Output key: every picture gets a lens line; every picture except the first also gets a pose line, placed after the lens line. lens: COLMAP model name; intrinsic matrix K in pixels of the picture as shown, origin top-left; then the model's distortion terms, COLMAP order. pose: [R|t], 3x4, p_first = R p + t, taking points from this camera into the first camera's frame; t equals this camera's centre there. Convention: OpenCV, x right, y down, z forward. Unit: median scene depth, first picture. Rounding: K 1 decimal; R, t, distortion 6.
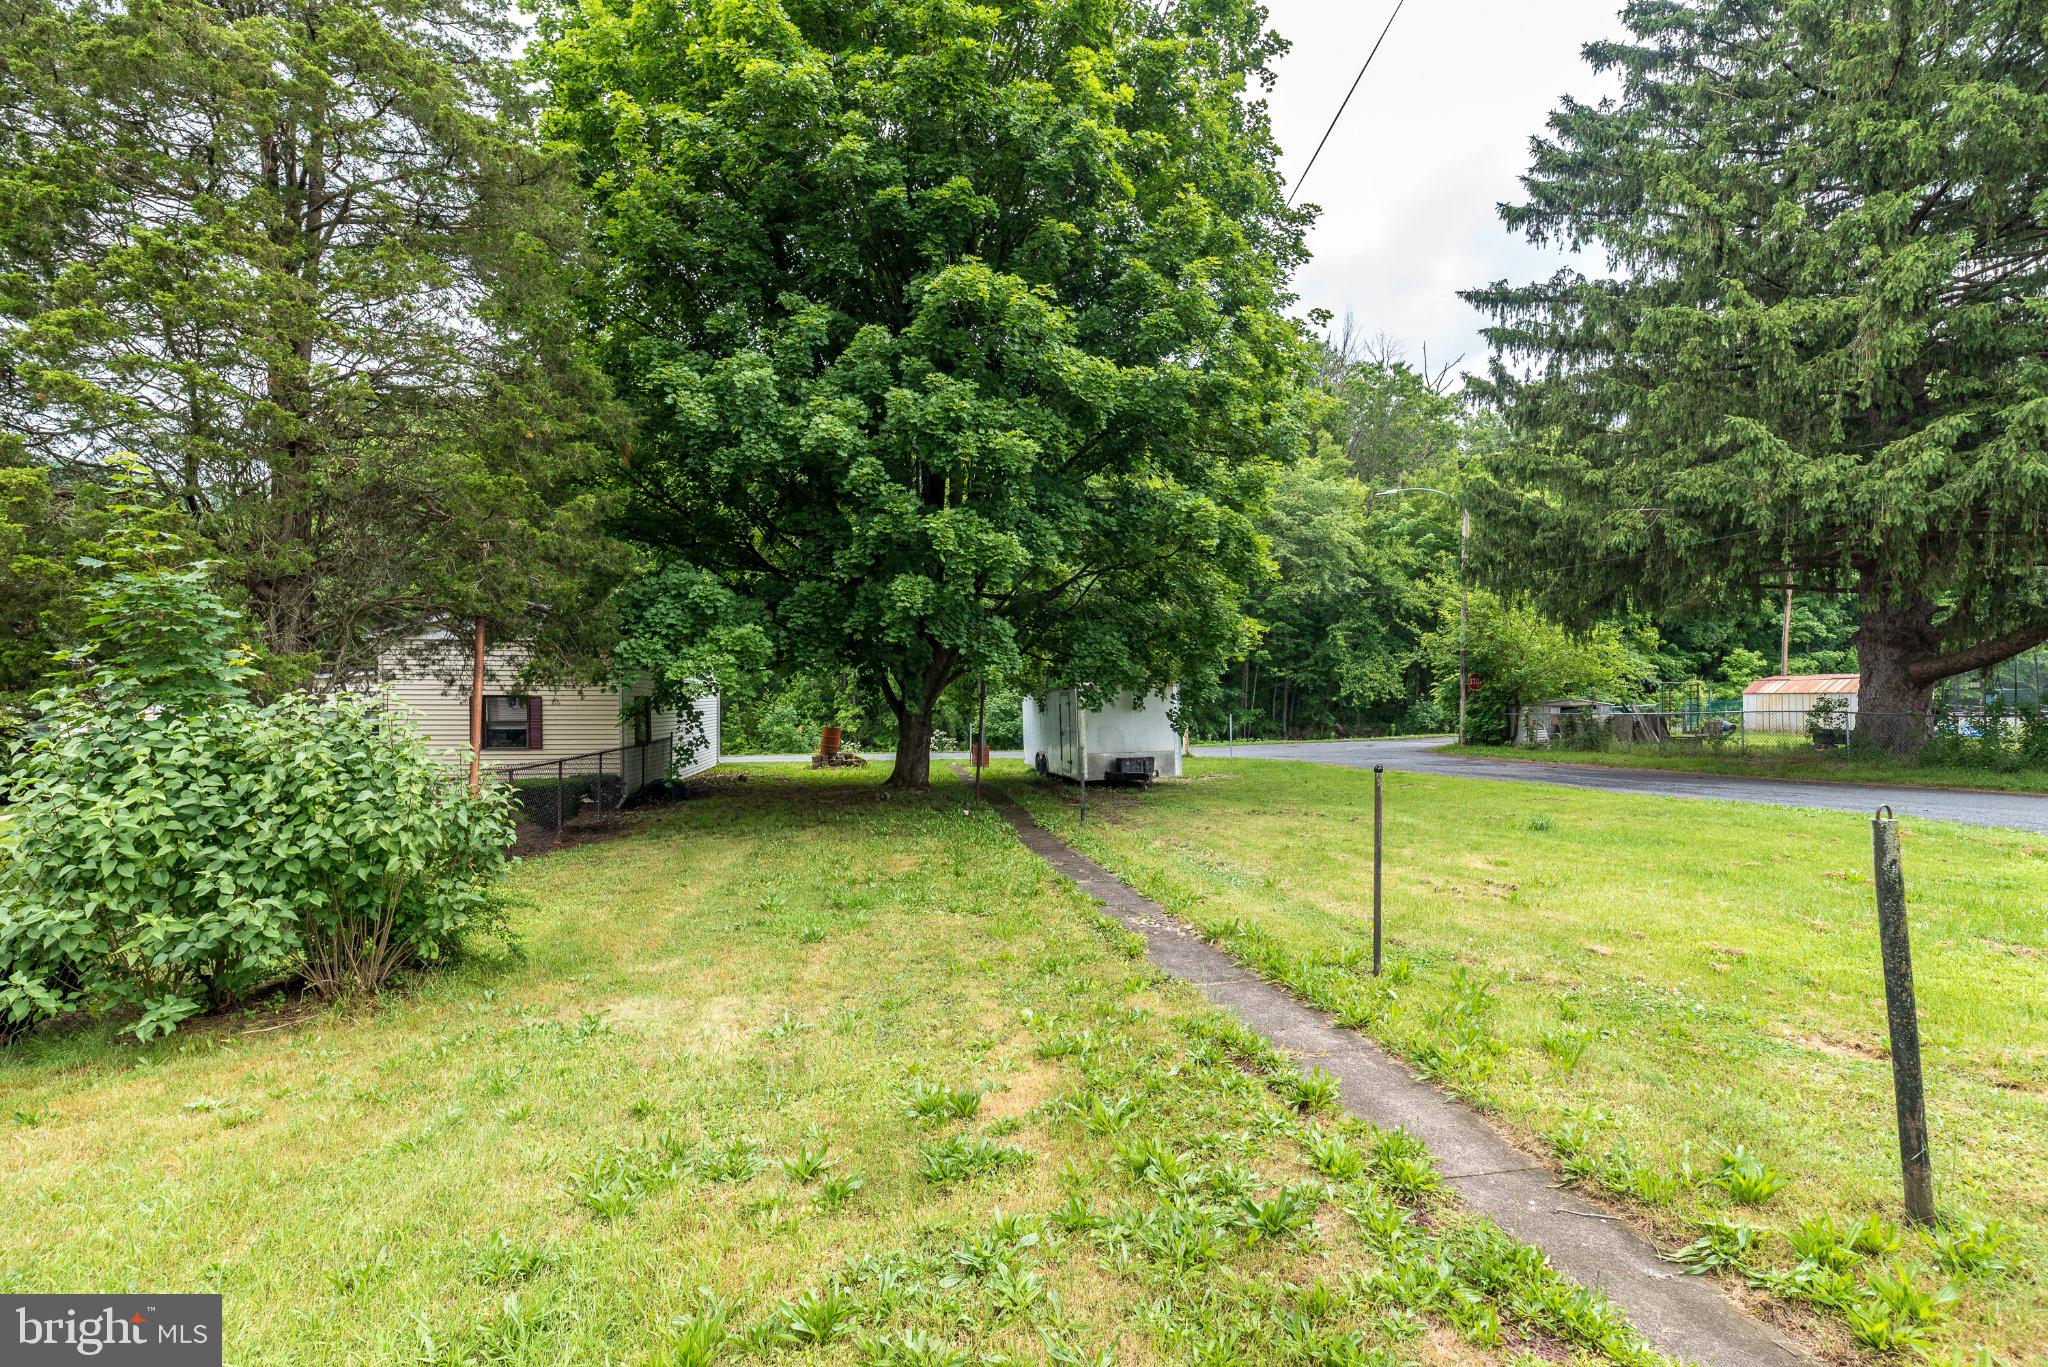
lens RADIAL K [[885.6, 0, 1023.7], [0, 885.6, 655.7], [0, 0, 1]] dist [-0.000549, 0.000063]
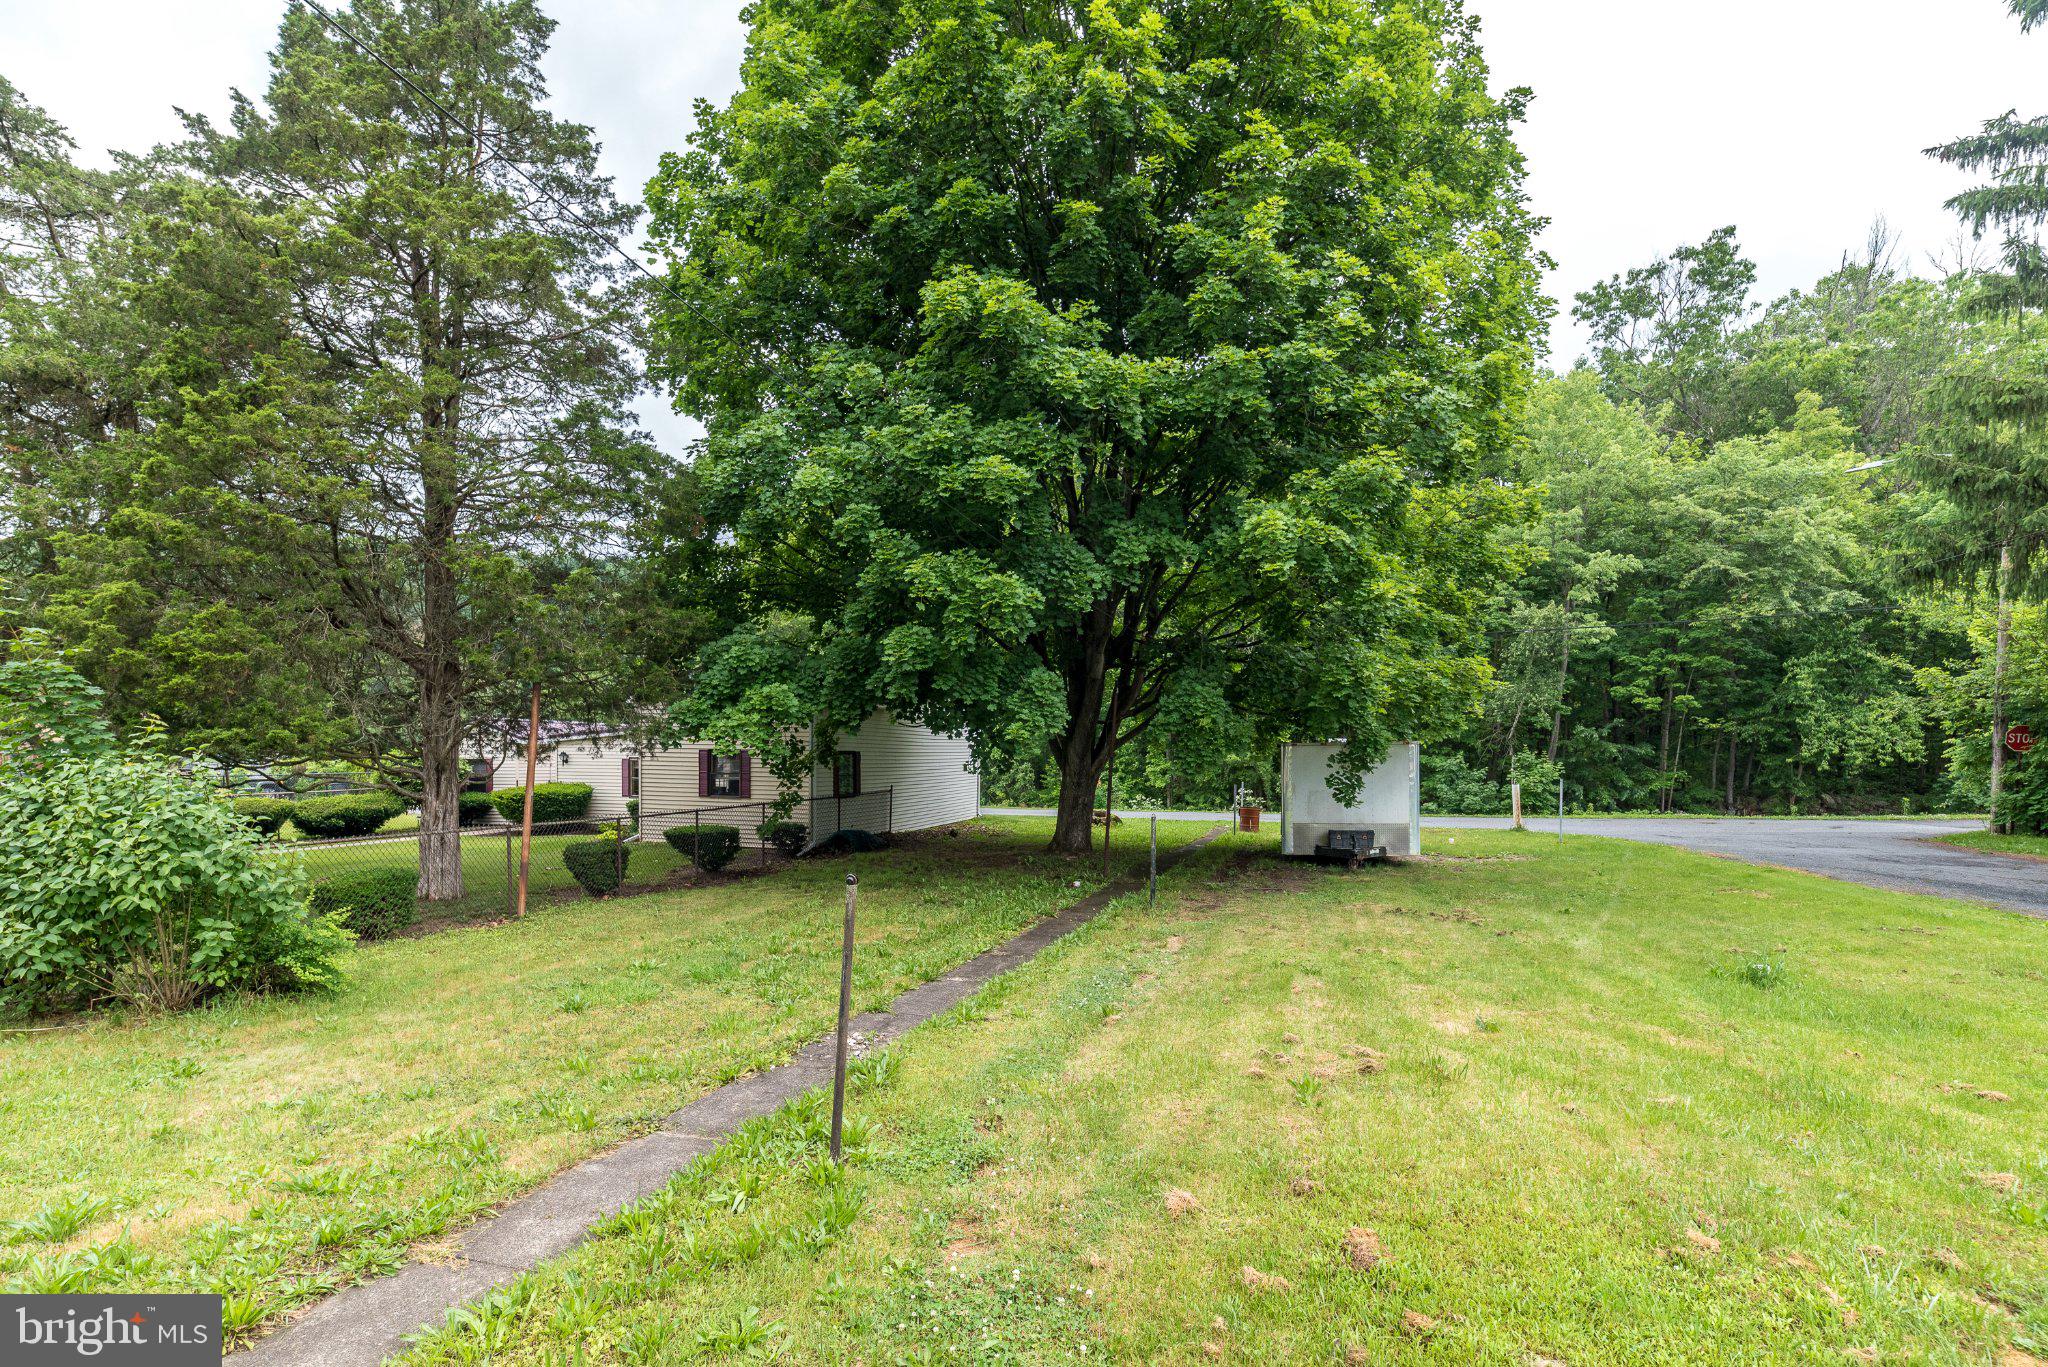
lens RADIAL K [[914.4, 0, 1024.2], [0, 914.4, 723.5], [0, 0, 1]] dist [0.005145, 0.000664]
pose [[0.903846, -0.001711, -0.427854, 0.202225], [0.010314, 0.999789, 0.017790, -0.002703], [0.427733, -0.020493, 0.903673, 0.094348]]
